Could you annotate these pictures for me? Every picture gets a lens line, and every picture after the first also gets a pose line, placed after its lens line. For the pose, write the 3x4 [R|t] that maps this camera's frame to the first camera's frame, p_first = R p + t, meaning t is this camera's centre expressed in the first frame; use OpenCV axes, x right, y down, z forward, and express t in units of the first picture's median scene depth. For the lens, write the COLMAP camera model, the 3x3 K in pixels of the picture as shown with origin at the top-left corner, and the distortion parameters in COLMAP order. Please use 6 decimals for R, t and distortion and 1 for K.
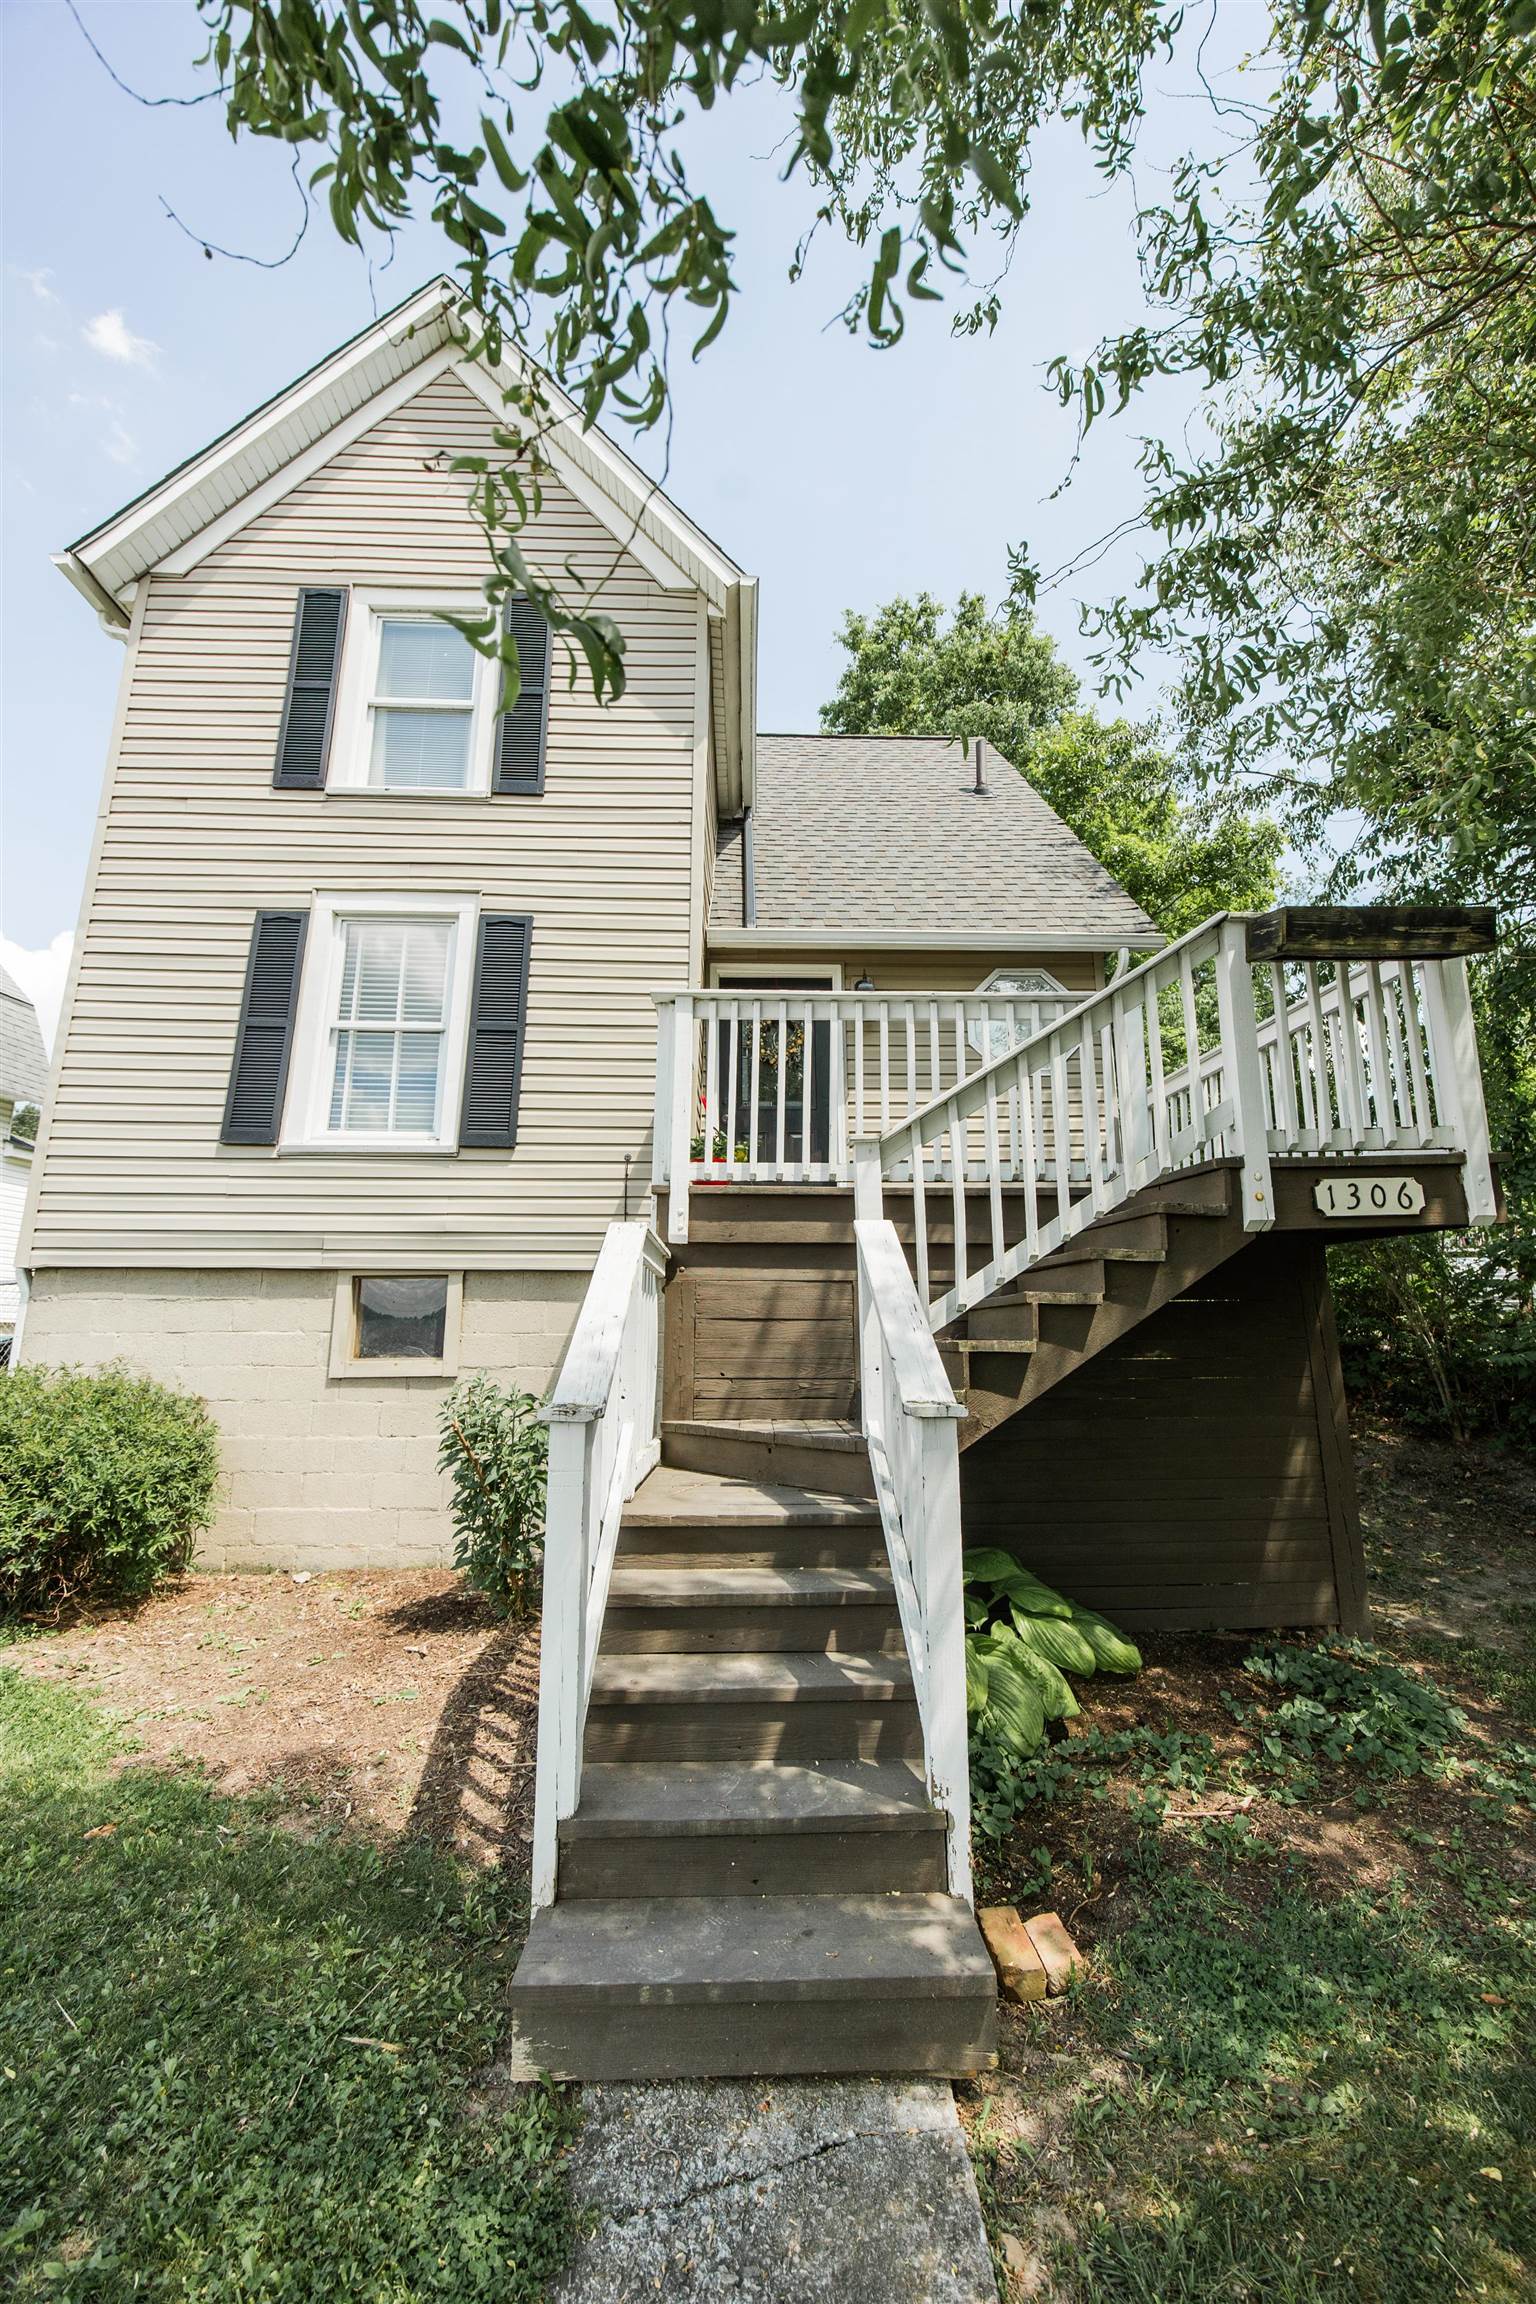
lens RADIAL K [[879.0, 0, 770.1], [0, 879.0, 1160.0], [0, 0, 1]] dist [0.002450, 0.000223]
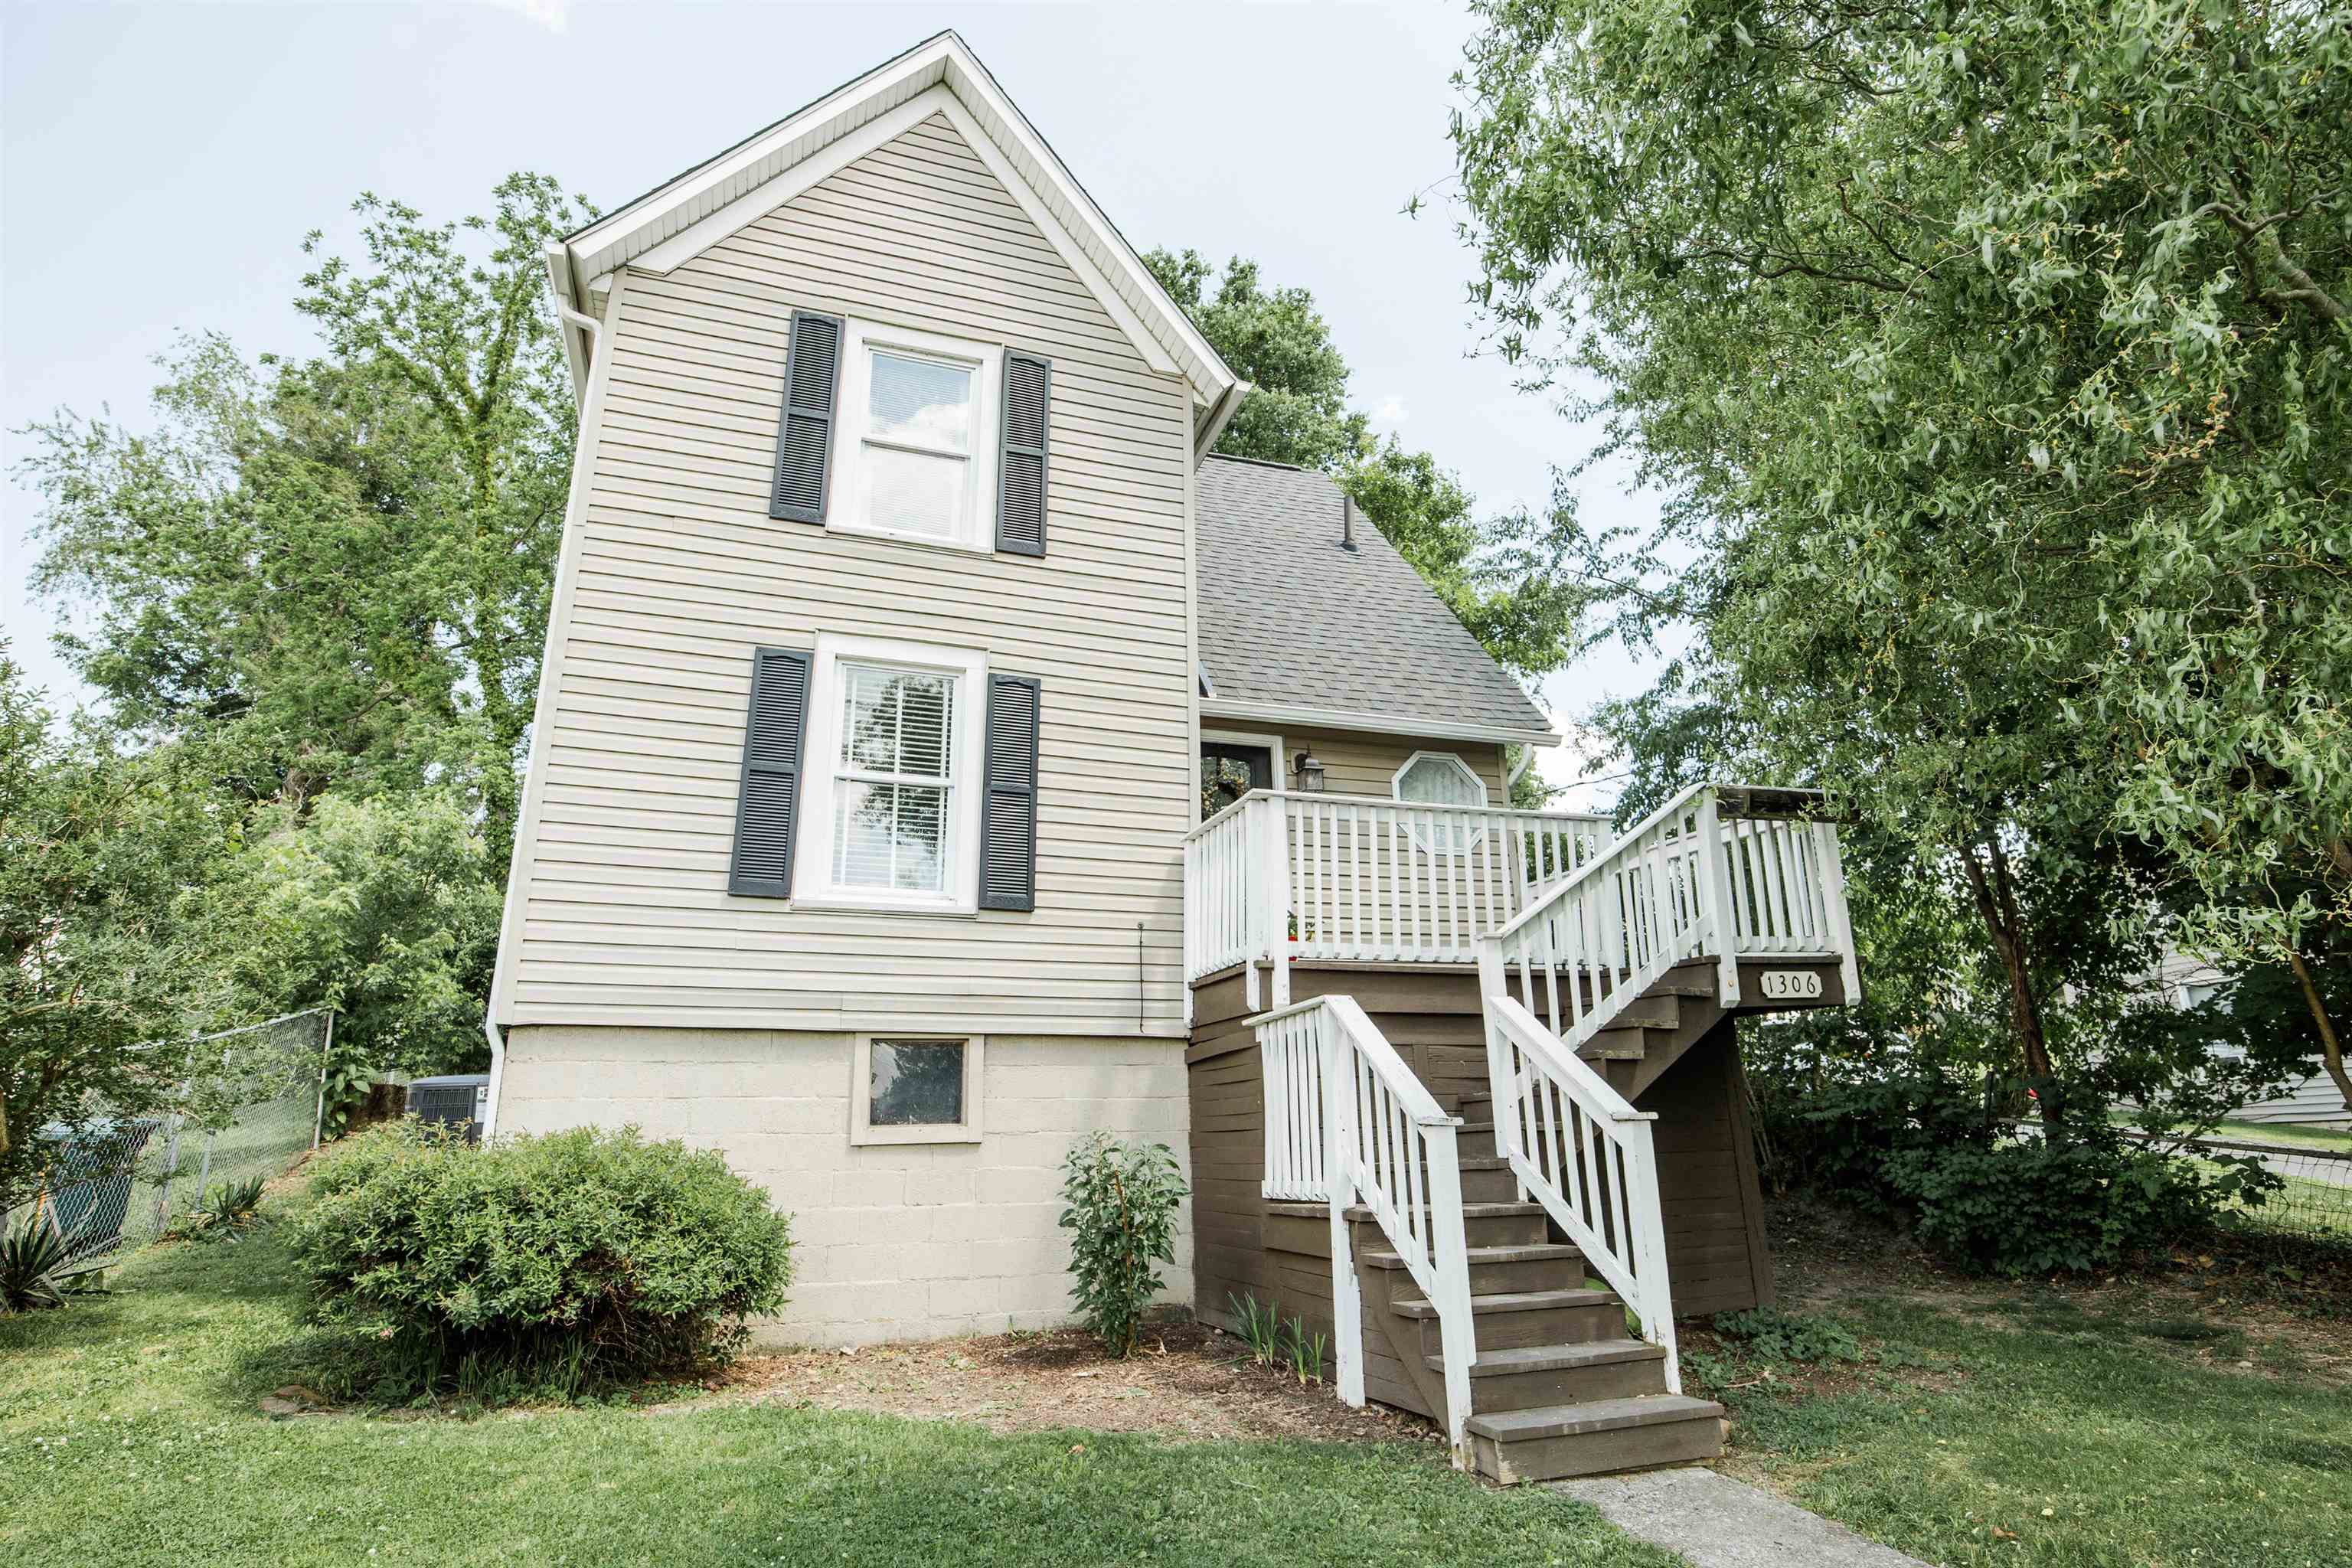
lens RADIAL K [[1231.5, 0, 1189.0], [0, 1231.5, 773.6], [0, 0, 1]] dist [-0.005959, -0.000451]
pose [[0.954430, 0.071094, 0.289844, -0.551408], [-0.042837, 0.993790, -0.102700, -0.033720], [-0.295346, 0.085604, 0.951548, -0.418141]]
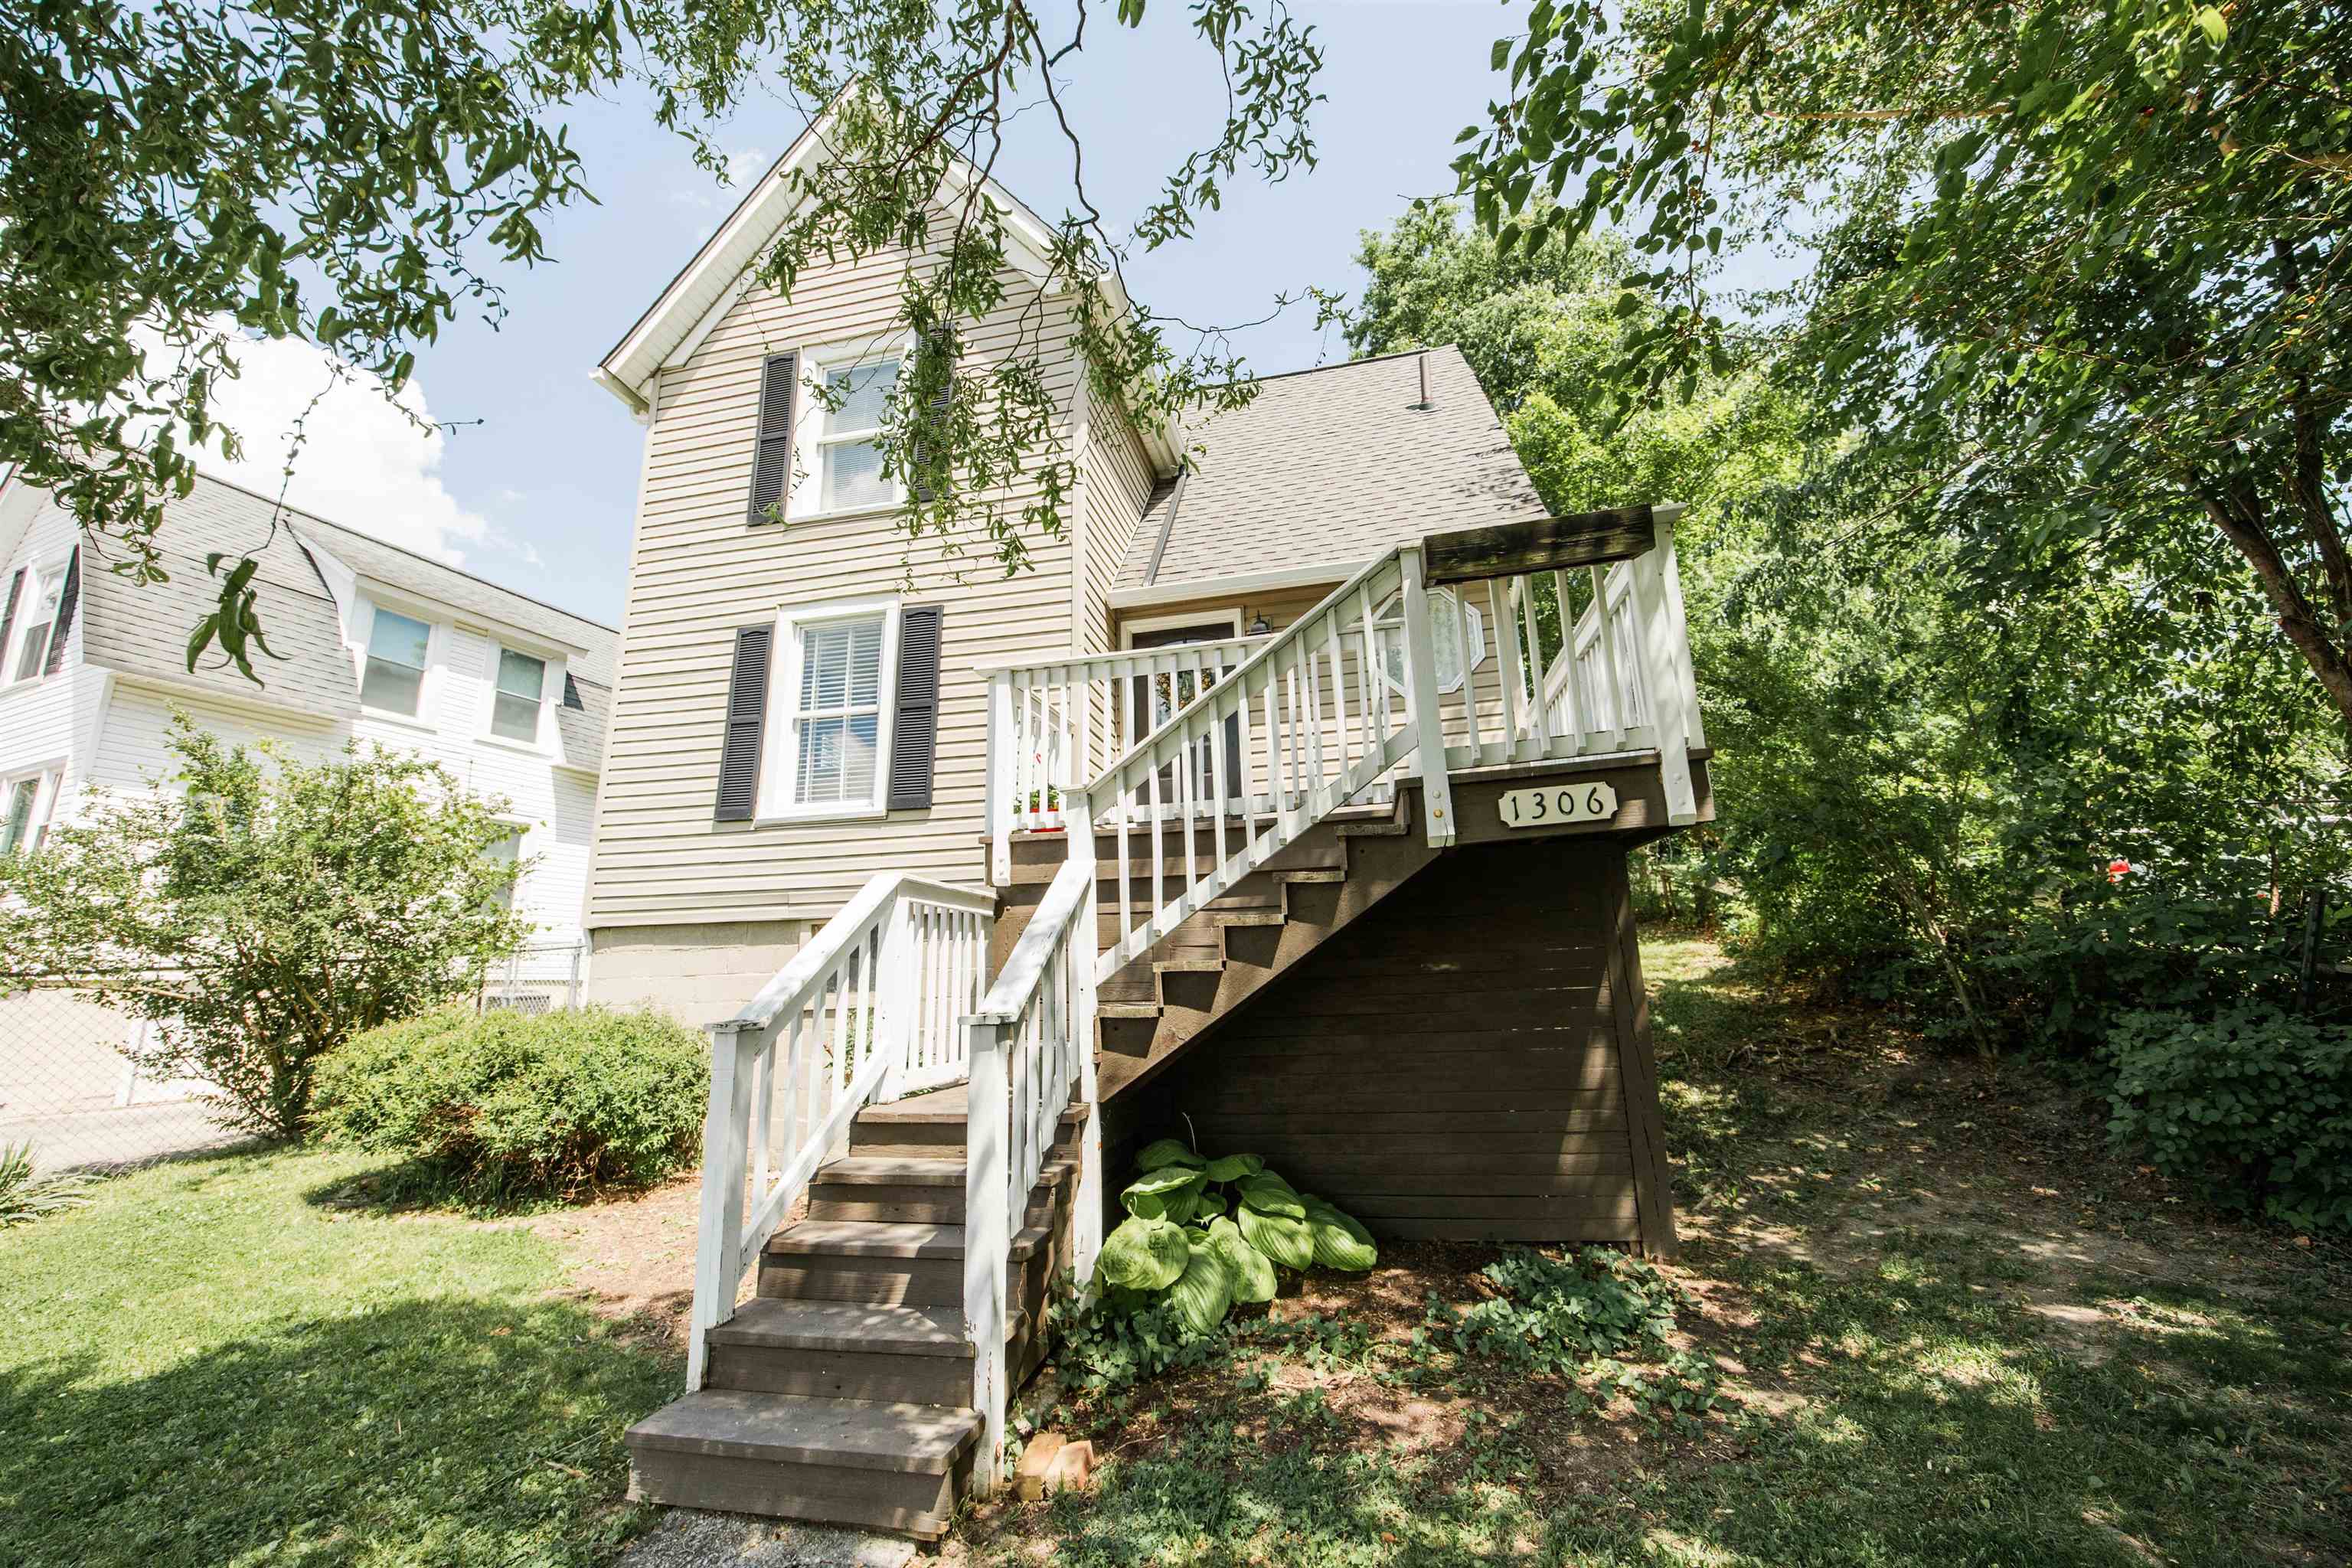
lens RADIAL K [[884.2, 0, 1192.1], [0, 884.2, 780.9], [0, 0, 1]] dist [0.001327, 0.000133]
pose [[0.969733, -0.080075, -0.230666, 0.319747], [0.077386, 0.996786, -0.020694, 0.001612], [0.231581, 0.002217, 0.972813, -0.052491]]
